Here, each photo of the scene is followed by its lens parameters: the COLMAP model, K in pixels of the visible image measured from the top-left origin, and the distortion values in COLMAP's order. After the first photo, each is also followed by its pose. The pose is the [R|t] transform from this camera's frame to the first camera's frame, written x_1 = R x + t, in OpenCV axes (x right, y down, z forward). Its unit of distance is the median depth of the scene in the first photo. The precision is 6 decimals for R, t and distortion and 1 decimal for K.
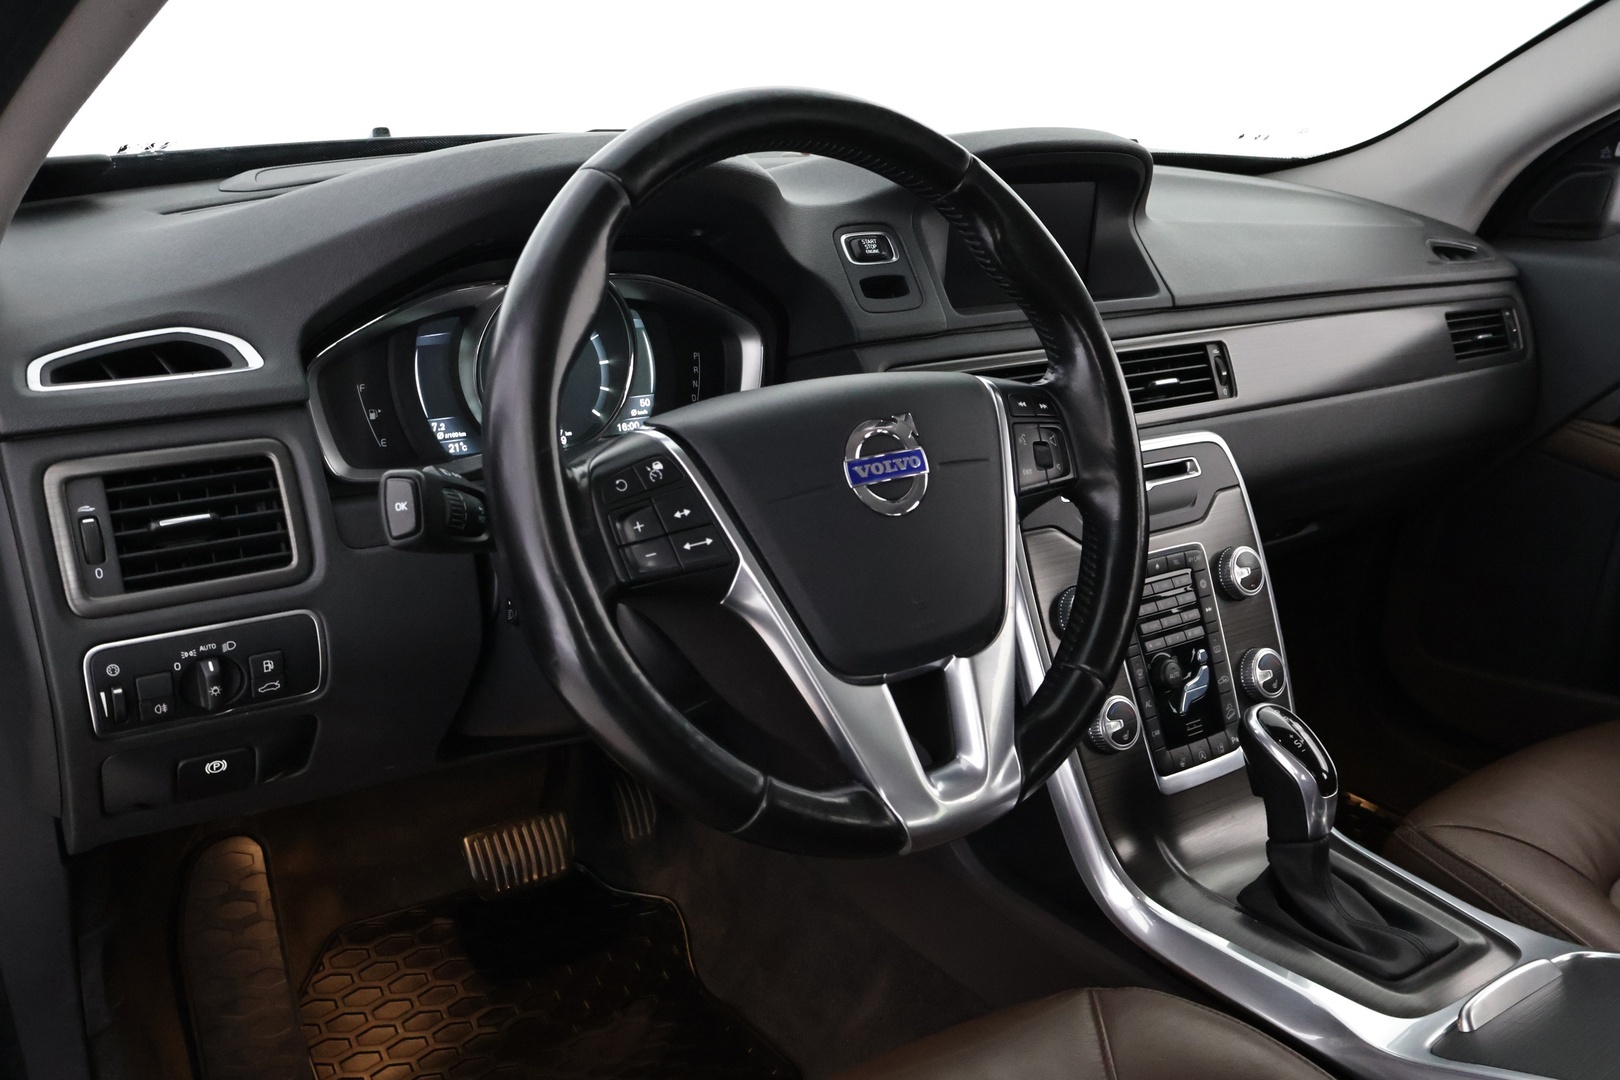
lens RADIAL K [[1479.6, 0, 801.9], [0, 1479.6, 552.1], [0, 0, 1]] dist [0.010171, 0.000000]
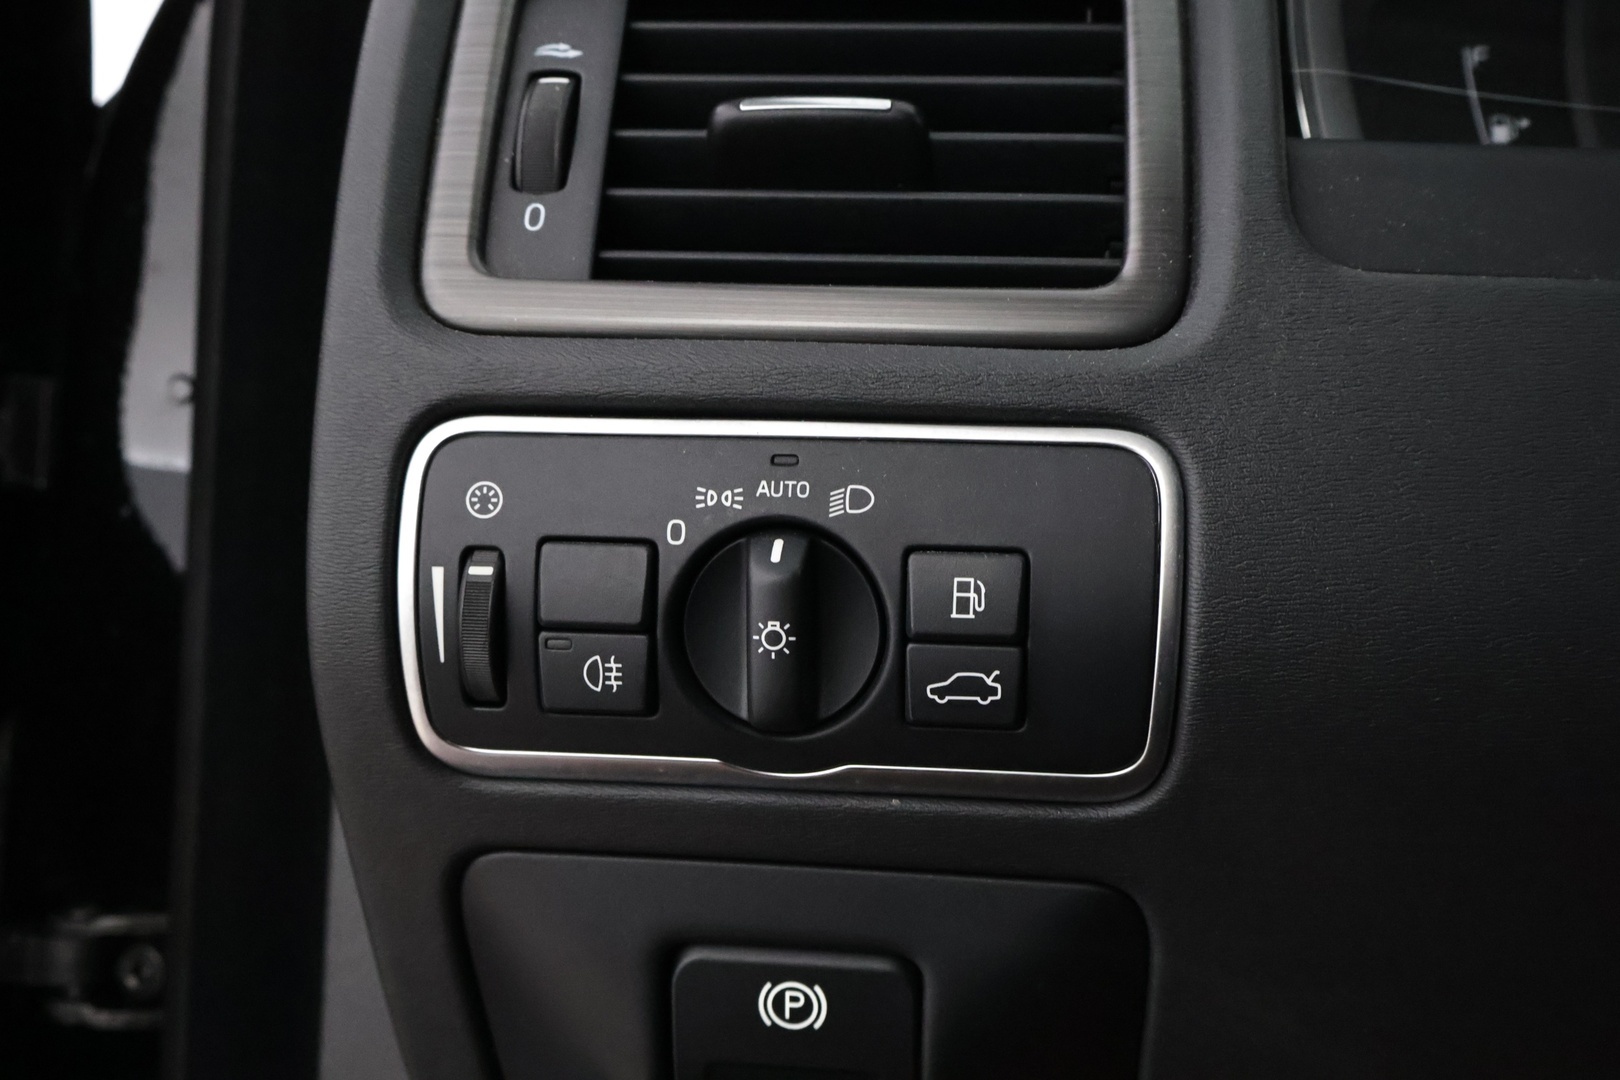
lens RADIAL K [[2149.4, 0, 822.5], [0, 2149.4, 536.6], [0, 0, 1]] dist [-0.010478, 0.000000]
pose [[0.790612, -0.010333, -0.612230, -0.117947], [-0.221389, 0.927392, -0.301546, 0.169012], [0.570894, 0.373947, 0.730920, 0.599615]]
